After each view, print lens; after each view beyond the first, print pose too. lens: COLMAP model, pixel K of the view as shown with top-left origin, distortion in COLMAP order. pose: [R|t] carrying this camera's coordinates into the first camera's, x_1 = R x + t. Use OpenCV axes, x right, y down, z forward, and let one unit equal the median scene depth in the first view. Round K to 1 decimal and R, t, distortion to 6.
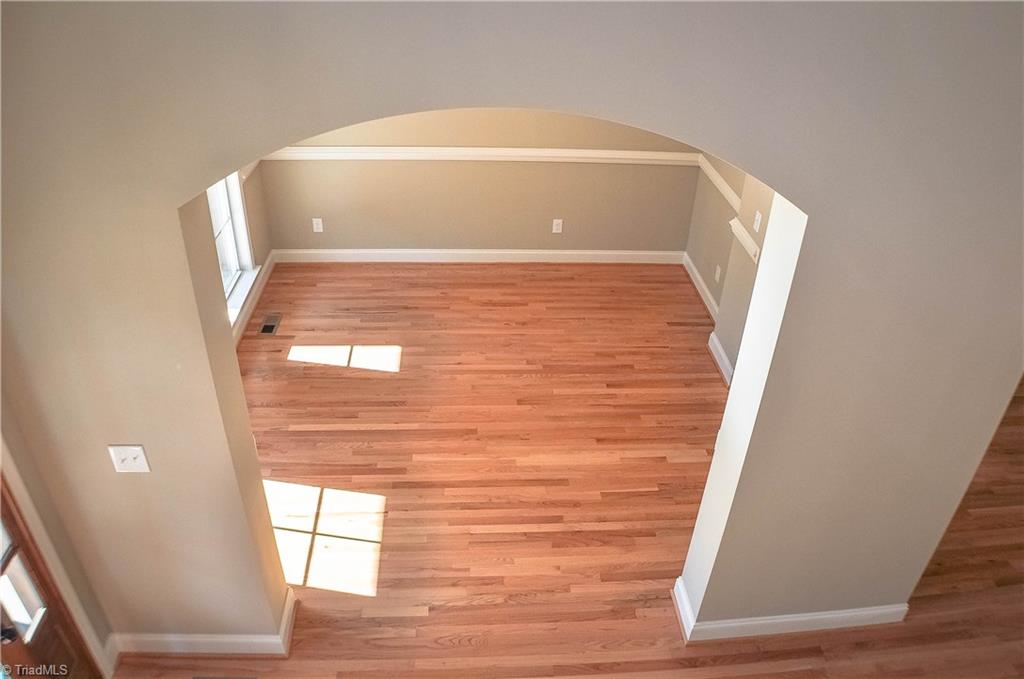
lens RADIAL K [[719.4, 0, 514.2], [0, 719.4, 368.7], [0, 0, 1]] dist [-0.155282, 0.042120]
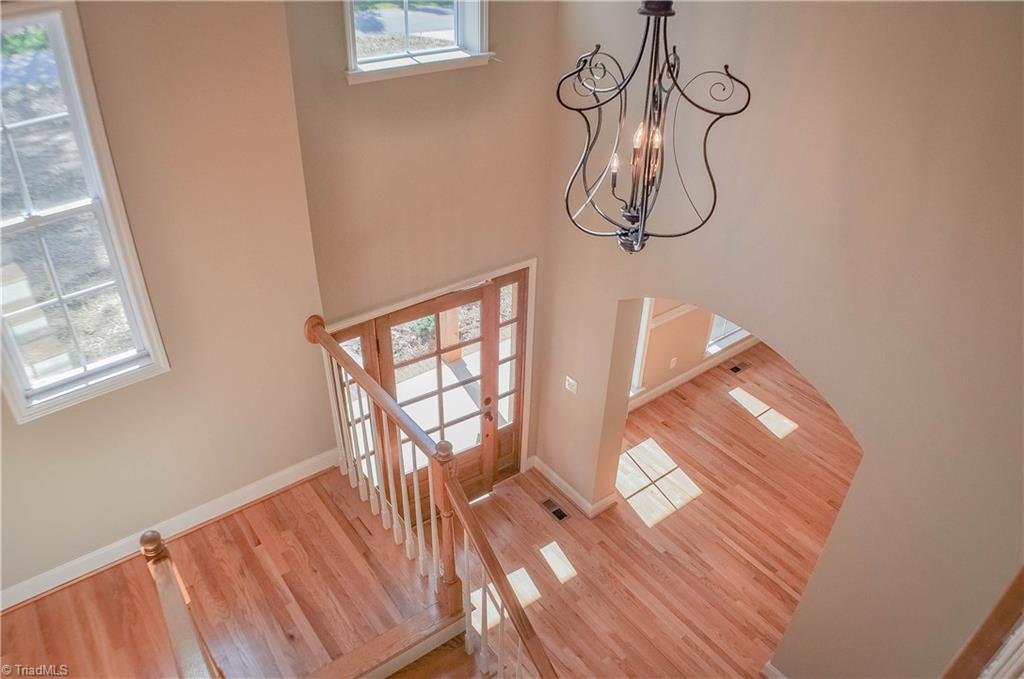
lens RADIAL K [[719.4, 0, 514.2], [0, 719.4, 368.7], [0, 0, 1]] dist [-0.155282, 0.042120]
pose [[0.541416, 0.465090, -0.700400, 0.548829], [-0.476655, 0.856042, 0.199982, -0.166913], [0.692581, 0.225575, 0.685162, -0.423845]]
